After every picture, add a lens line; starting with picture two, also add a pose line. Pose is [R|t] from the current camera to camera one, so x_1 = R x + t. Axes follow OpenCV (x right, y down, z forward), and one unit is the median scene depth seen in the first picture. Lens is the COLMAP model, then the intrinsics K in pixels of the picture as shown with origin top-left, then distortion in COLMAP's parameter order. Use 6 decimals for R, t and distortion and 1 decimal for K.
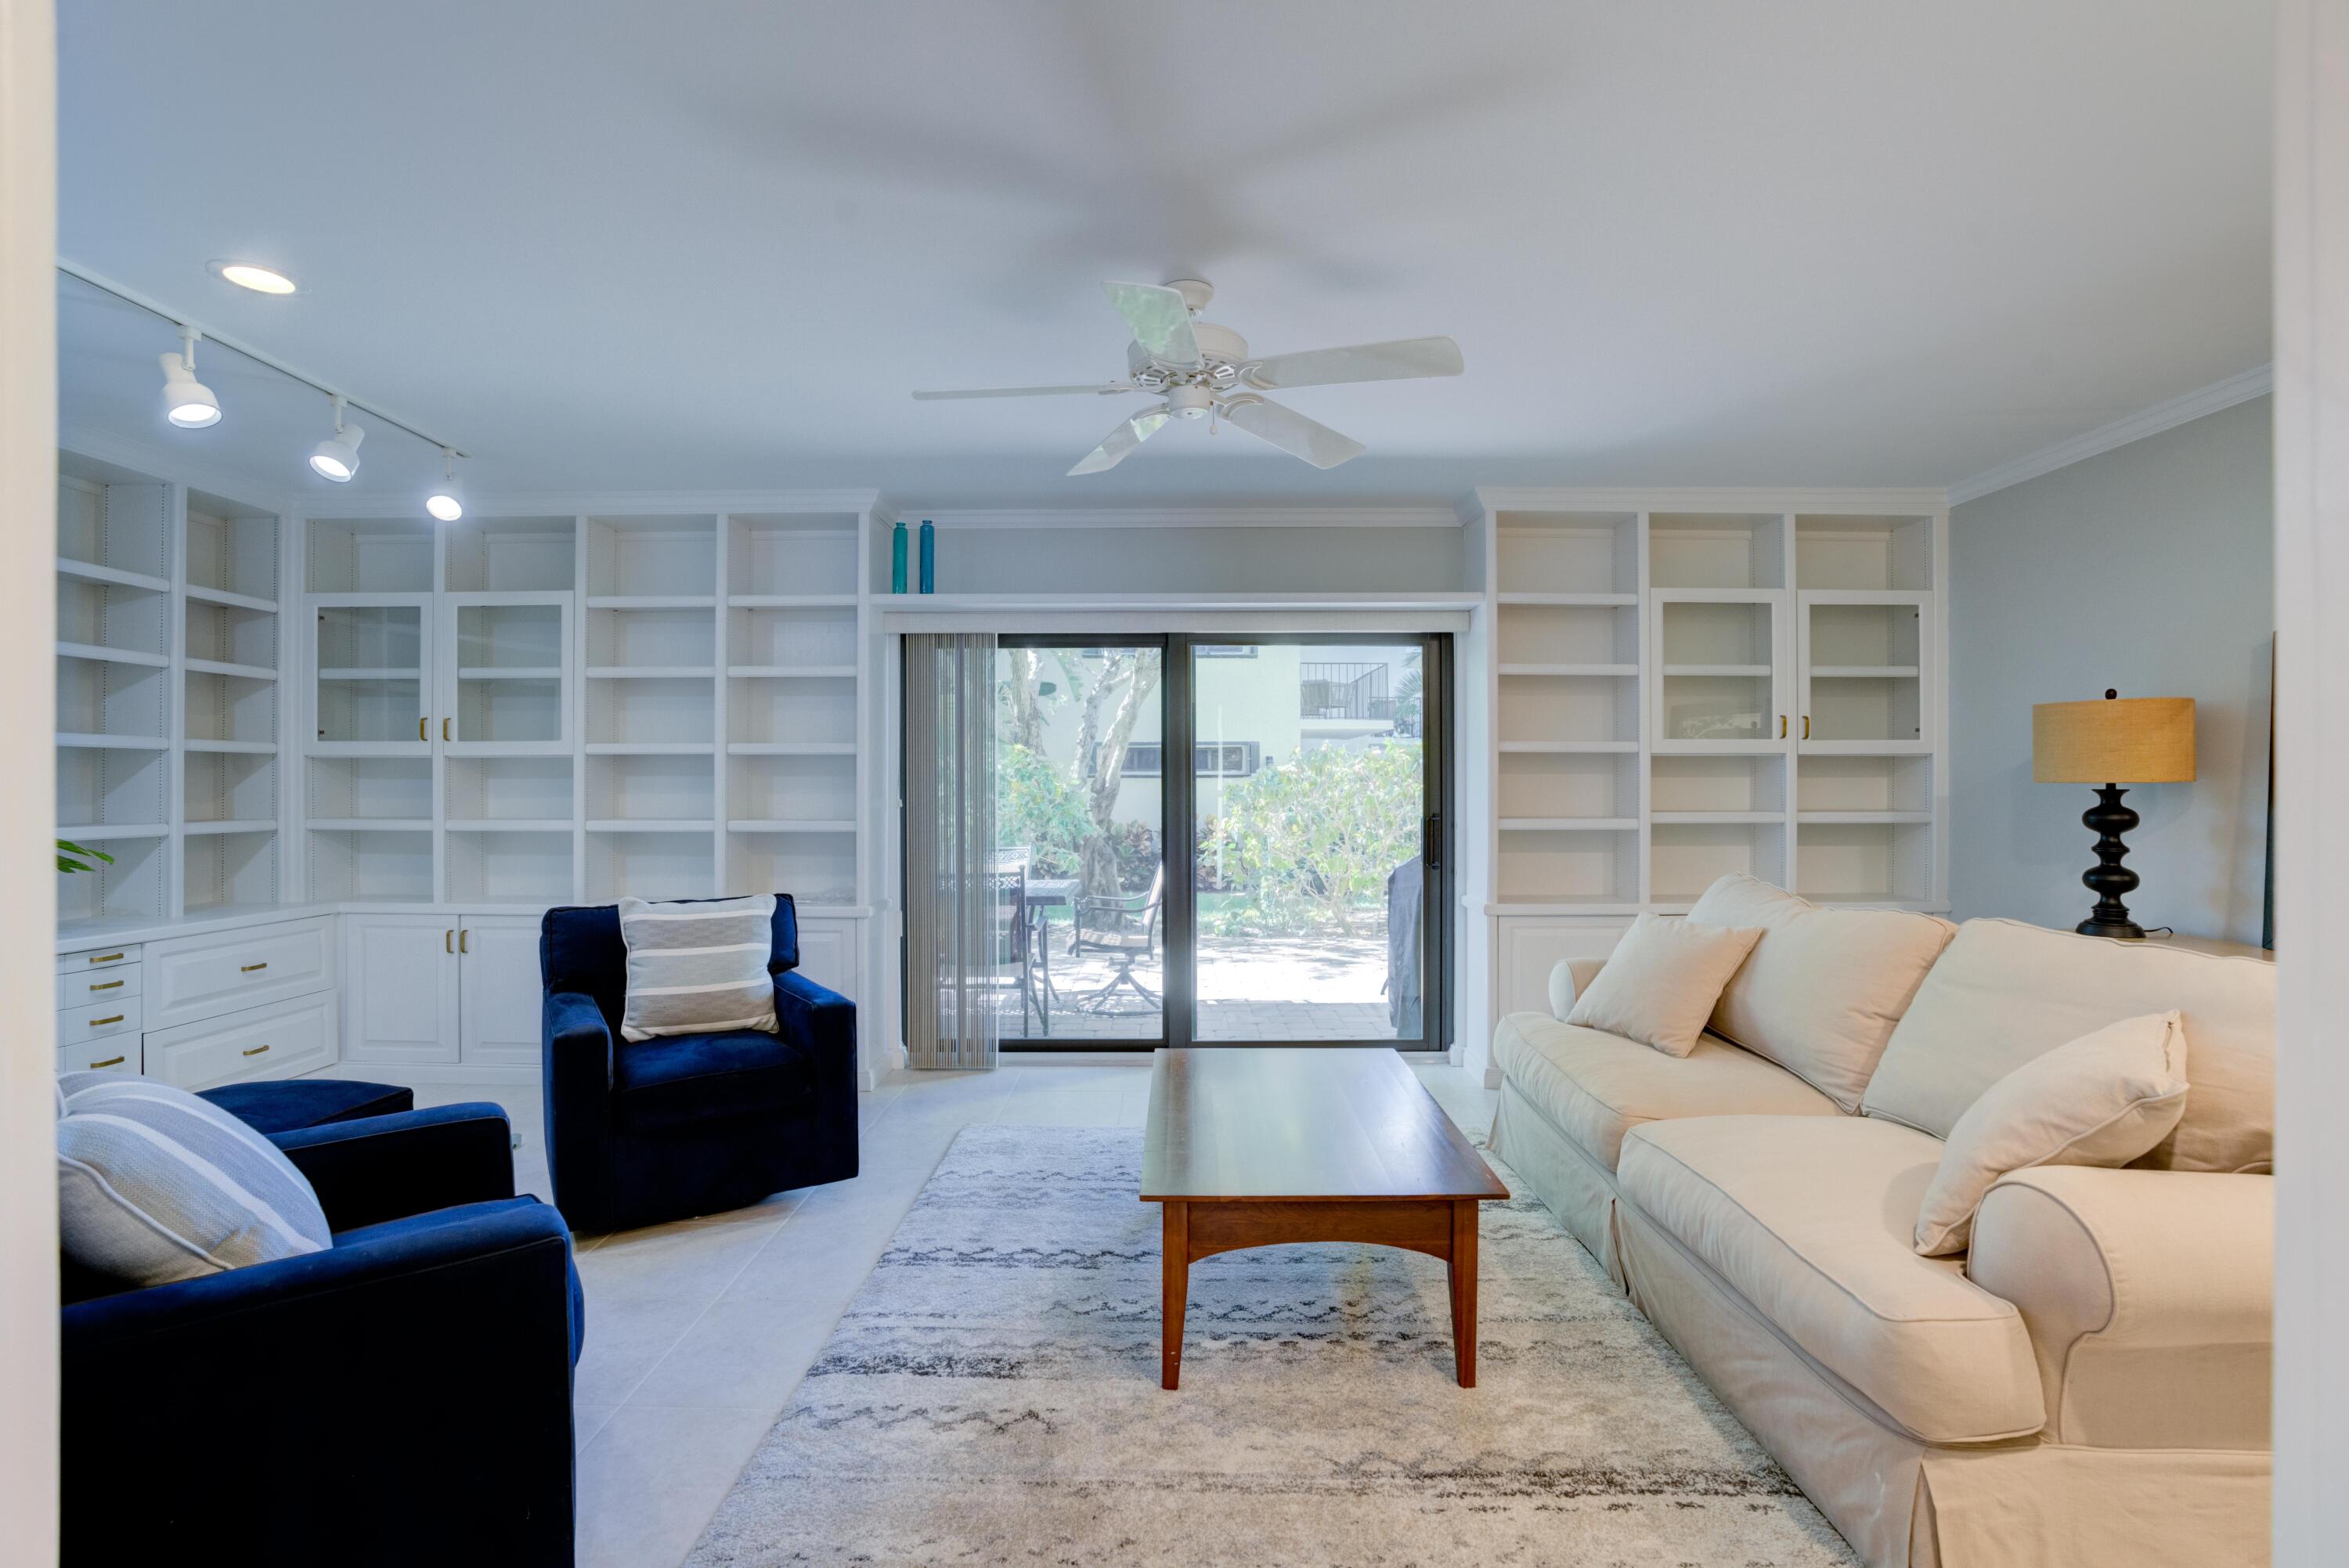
lens RADIAL K [[1058.1, 0, 1176.9], [0, 1058.1, 775.2], [0, 0, 1]] dist [-0.063812, 0.019468]
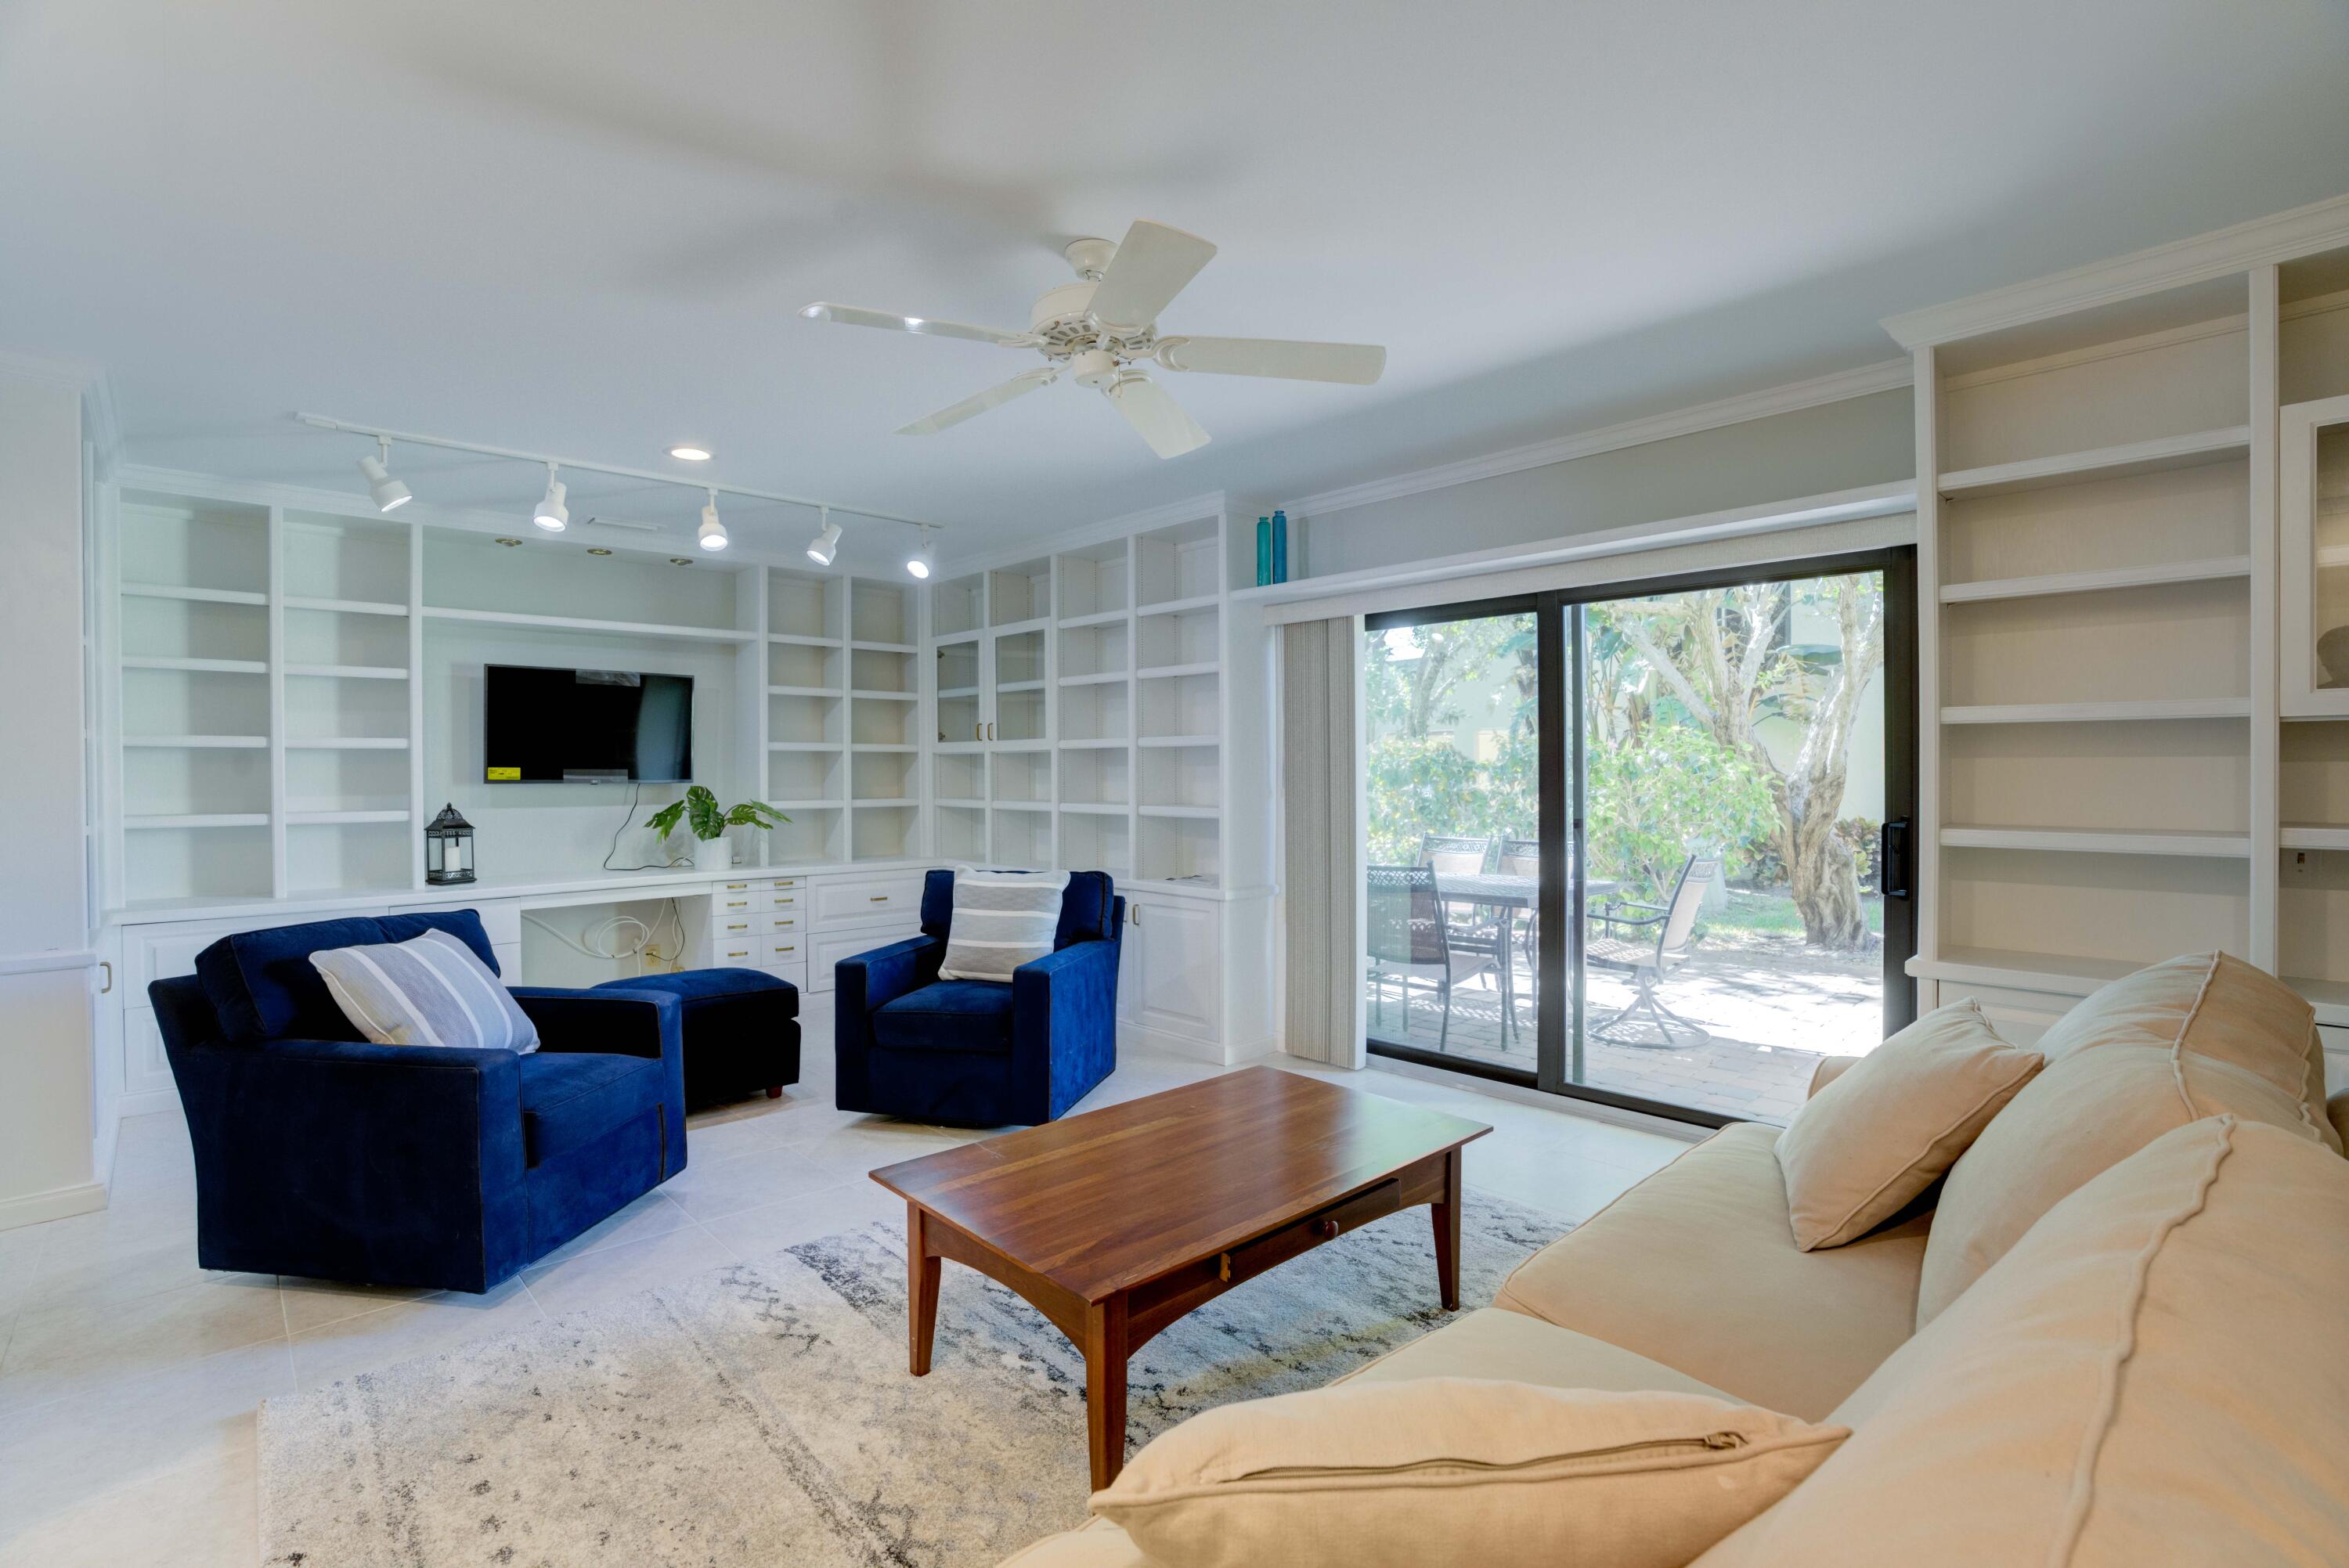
lens RADIAL K [[1058.1, 0, 1176.9], [0, 1058.1, 775.2], [0, 0, 1]] dist [-0.063812, 0.019468]
pose [[0.694400, 0.002046, -0.719587, 0.459926], [0.008334, 0.999906, 0.010886, -0.001877], [0.719541, -0.013556, 0.694317, 0.249016]]
